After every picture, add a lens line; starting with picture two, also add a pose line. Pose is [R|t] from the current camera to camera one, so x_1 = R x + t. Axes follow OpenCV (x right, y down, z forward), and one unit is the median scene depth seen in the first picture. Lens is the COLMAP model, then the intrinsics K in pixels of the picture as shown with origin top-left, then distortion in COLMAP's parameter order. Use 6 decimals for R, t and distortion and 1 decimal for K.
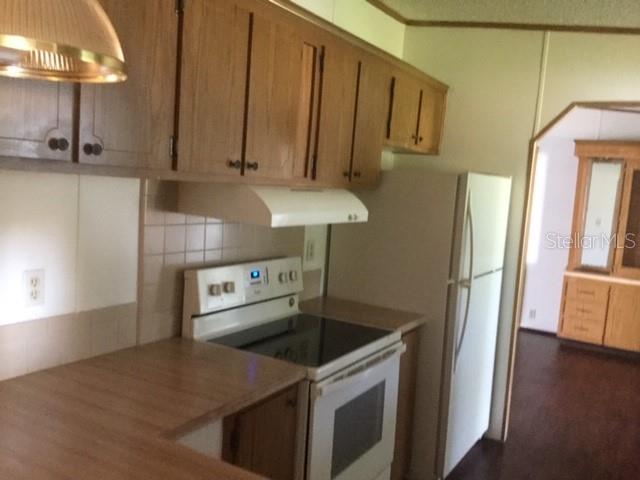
lens RADIAL K [[582.4, 0, 321.1], [0, 582.4, 238.8], [0, 0, 1]] dist [-0.015749, 0.000000]
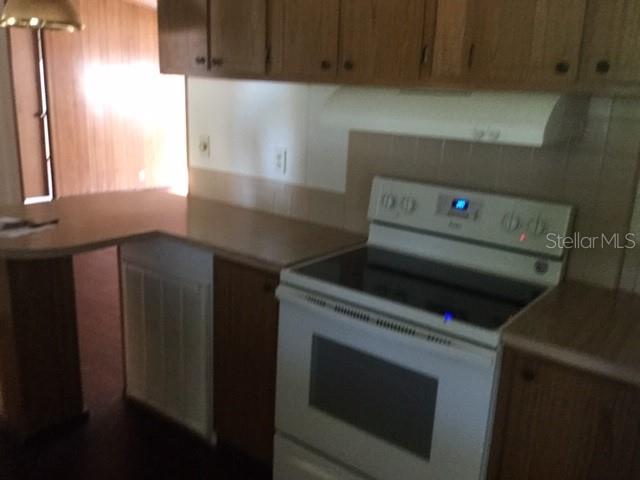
lens RADIAL K [[582.4, 0, 324.6], [0, 582.4, 240.7], [0, 0, 1]] dist [-0.015749, 0.000000]
pose [[-0.094619, 0.174033, -0.980184, 0.861666], [-0.158529, 0.969403, 0.187422, -0.015764], [0.982810, 0.173121, -0.064135, 1.031186]]
